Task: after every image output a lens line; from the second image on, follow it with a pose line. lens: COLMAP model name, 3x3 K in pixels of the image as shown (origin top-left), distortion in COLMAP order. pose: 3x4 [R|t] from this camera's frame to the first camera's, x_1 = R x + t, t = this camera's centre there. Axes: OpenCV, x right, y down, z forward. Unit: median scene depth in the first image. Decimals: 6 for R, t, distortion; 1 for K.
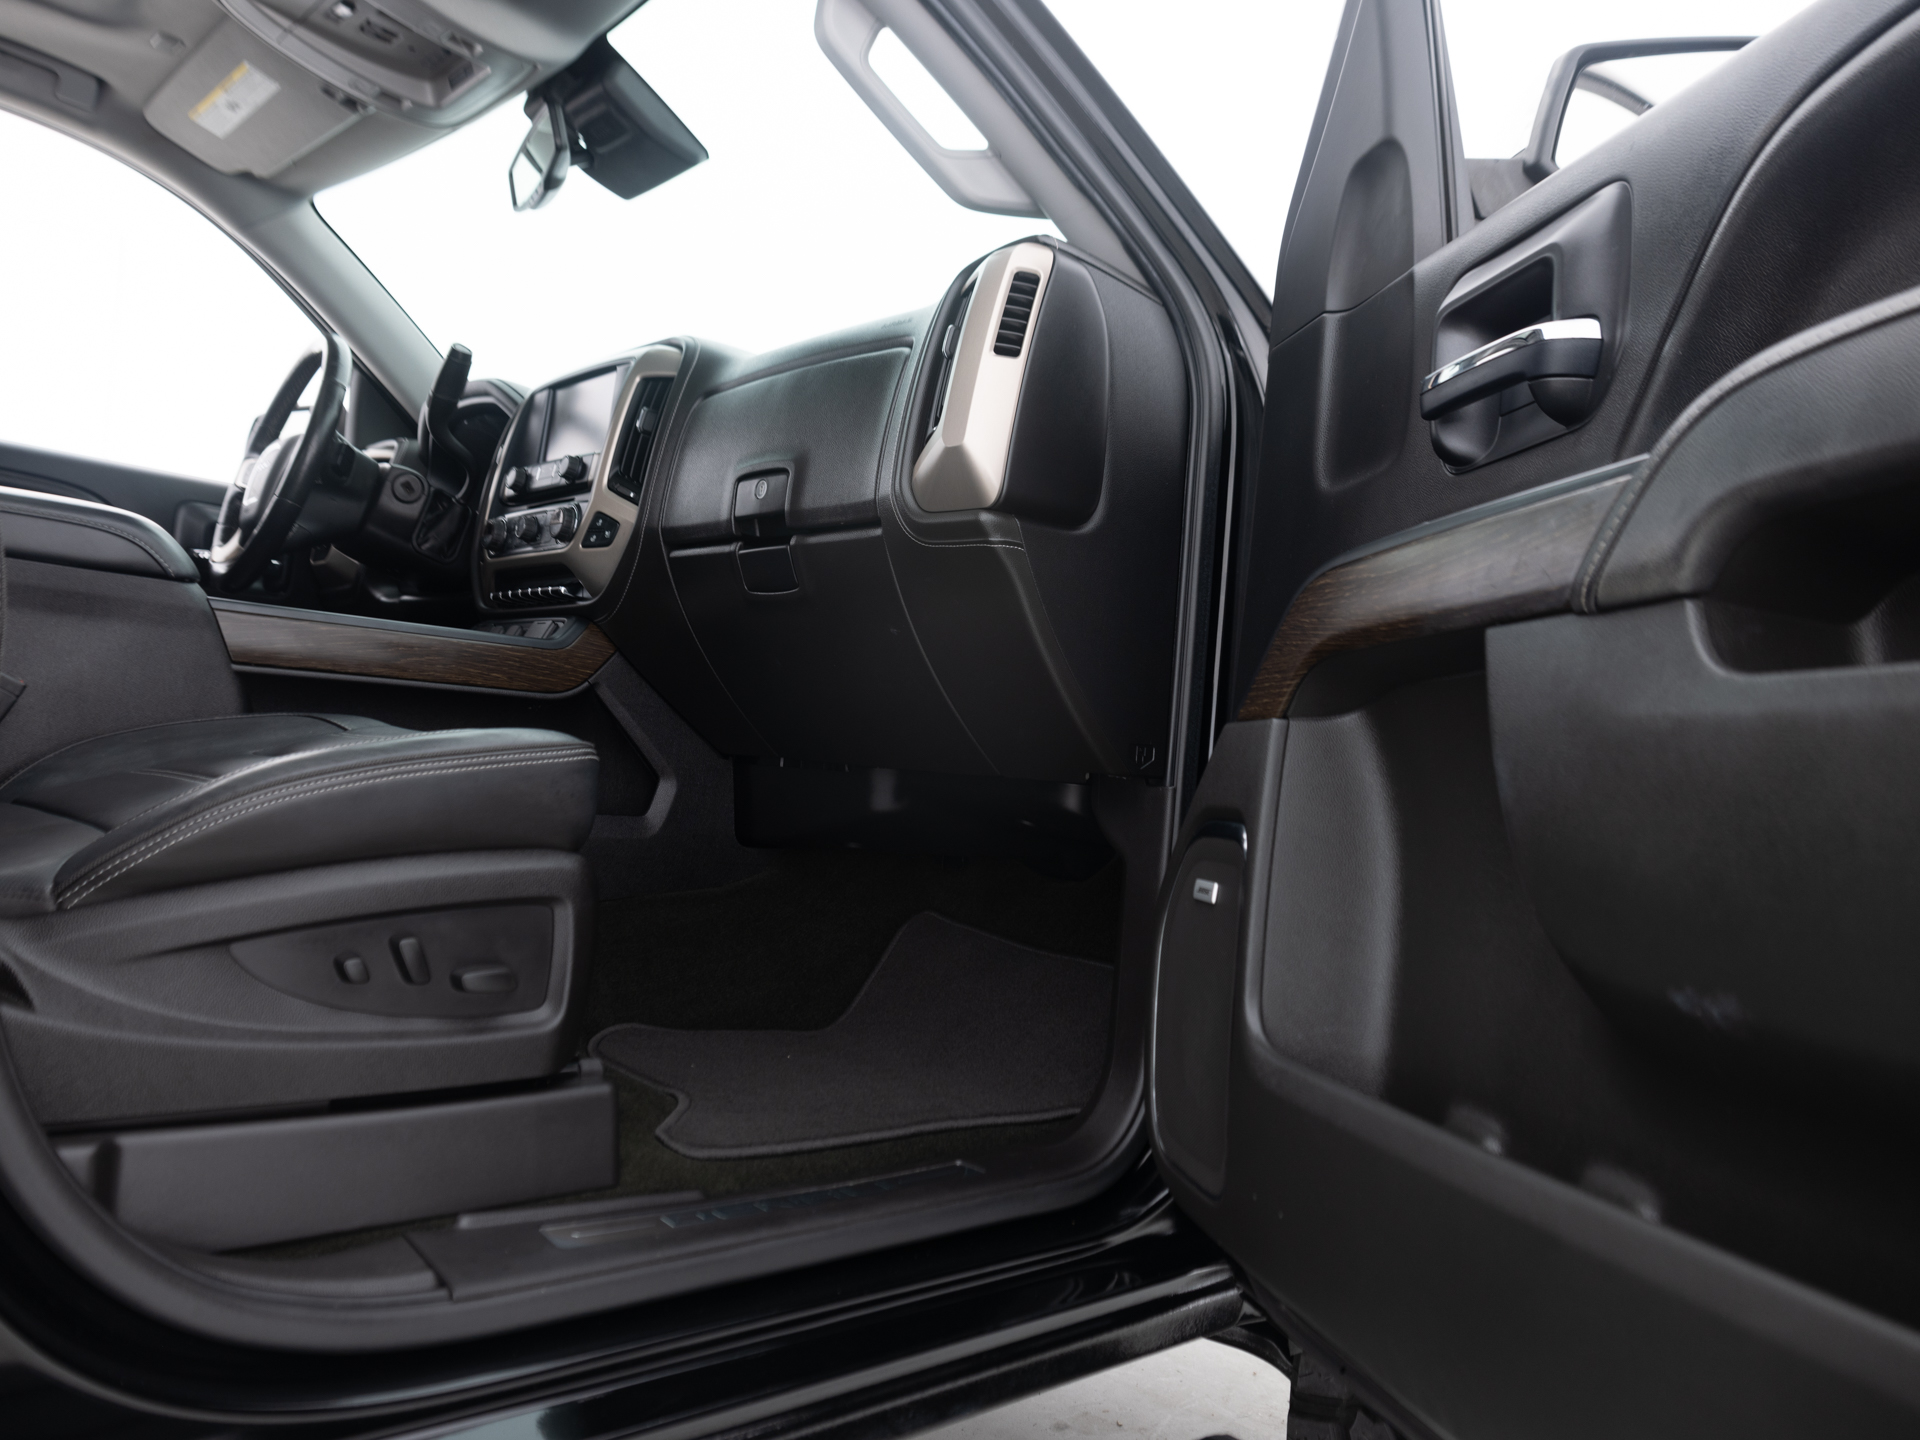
lens RADIAL K [[1455.1, 0, 951.9], [0, 1455.1, 714.2], [0, 0, 1]] dist [0.011284, 0.008140]
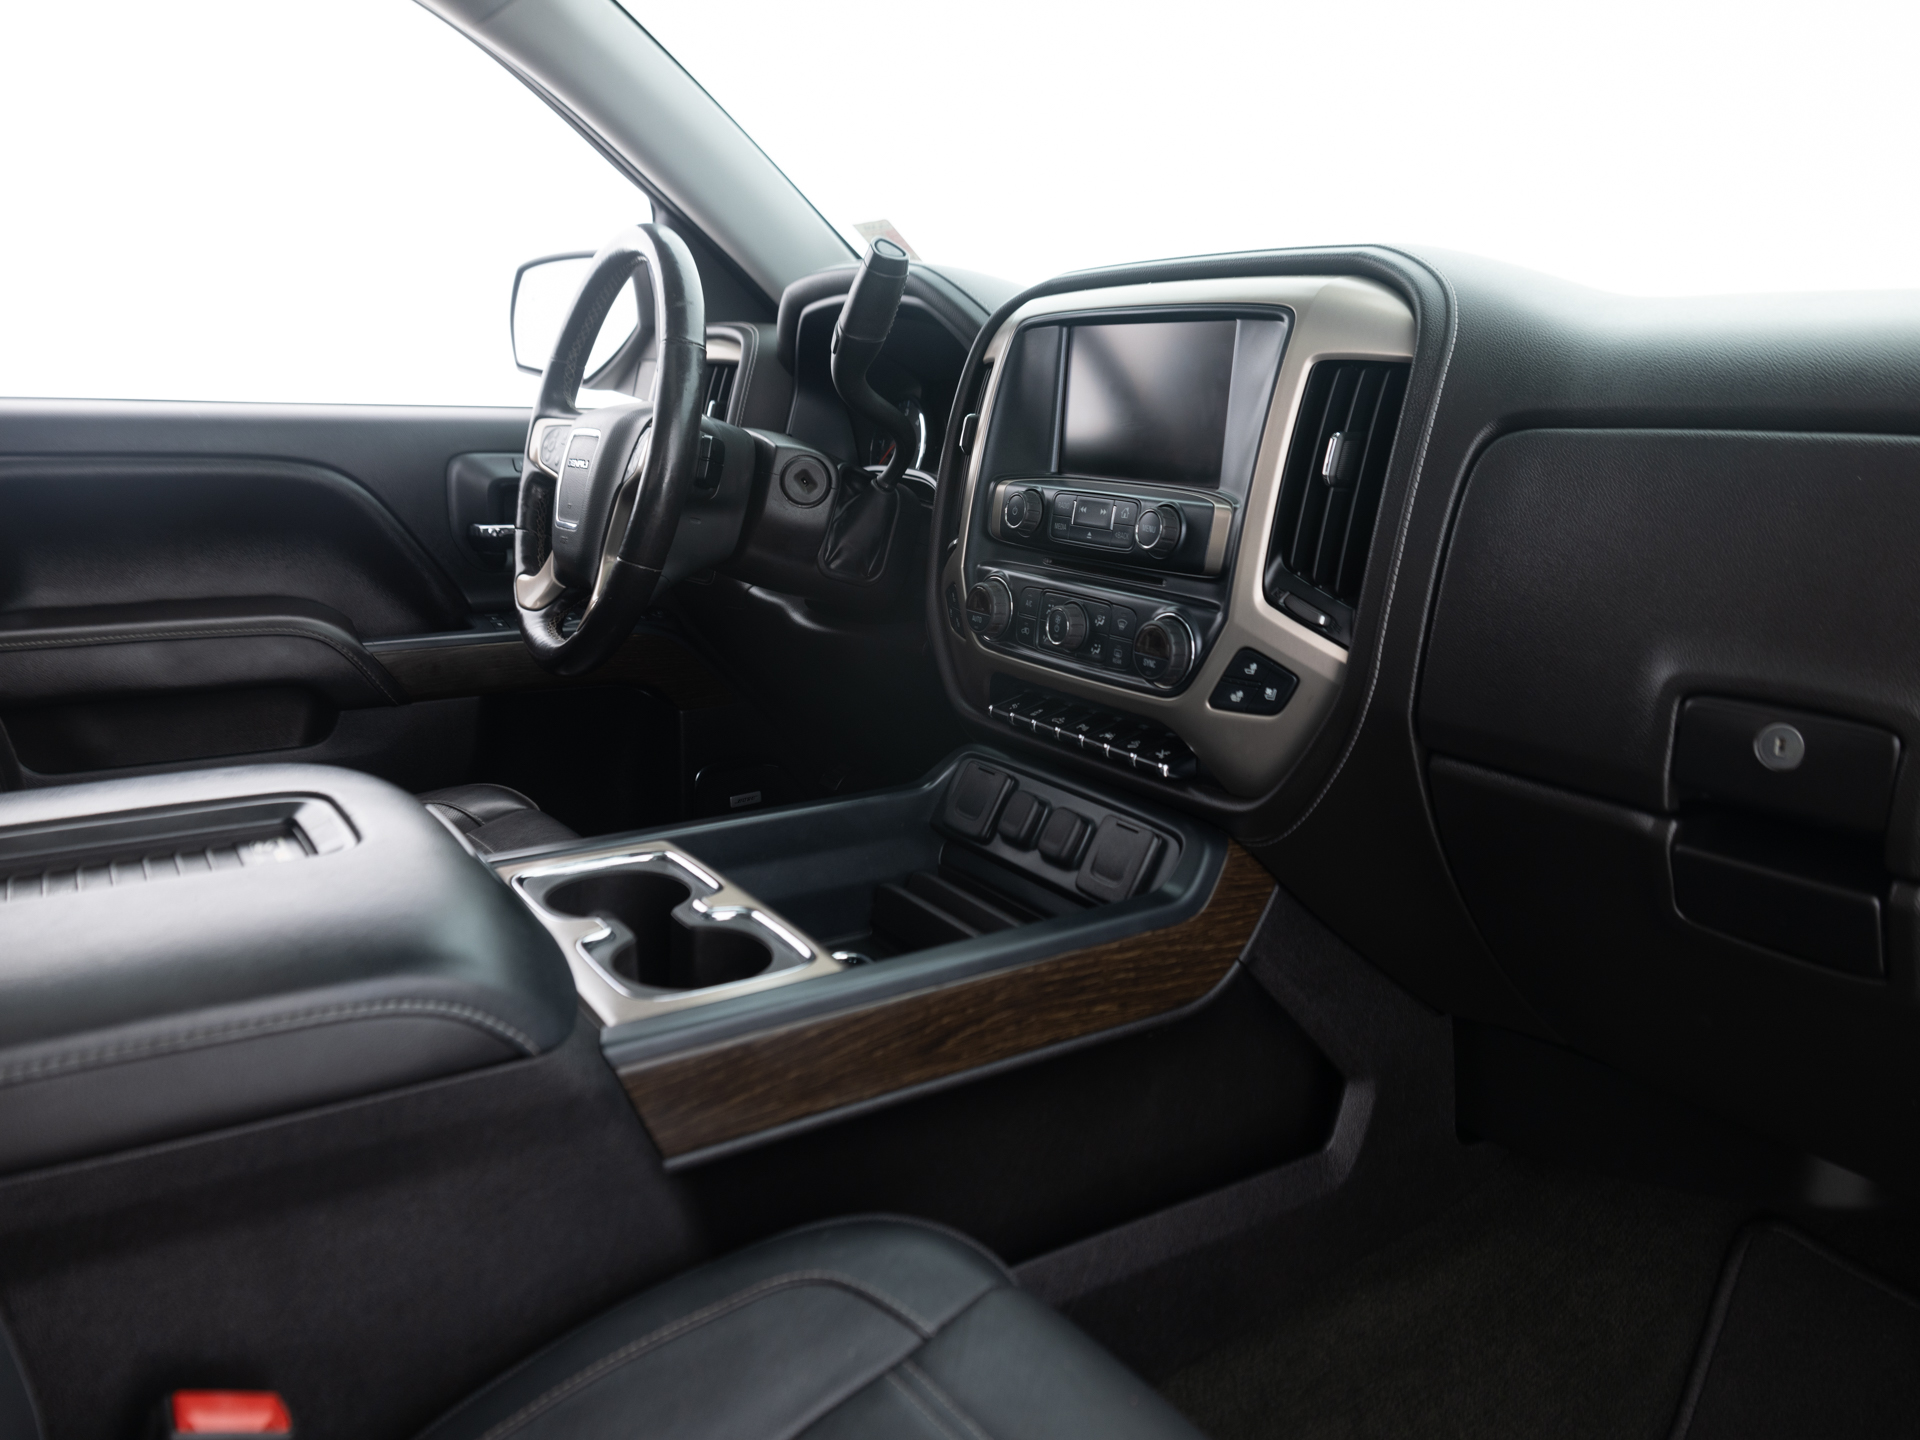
lens RADIAL K [[1455.1, 0, 951.9], [0, 1455.1, 714.2], [0, 0, 1]] dist [0.011284, 0.008140]
pose [[0.986777, -0.028639, -0.159535, -0.257567], [0.069289, 0.964334, 0.255459, -0.247476], [0.146529, -0.263135, 0.953567, 0.478376]]
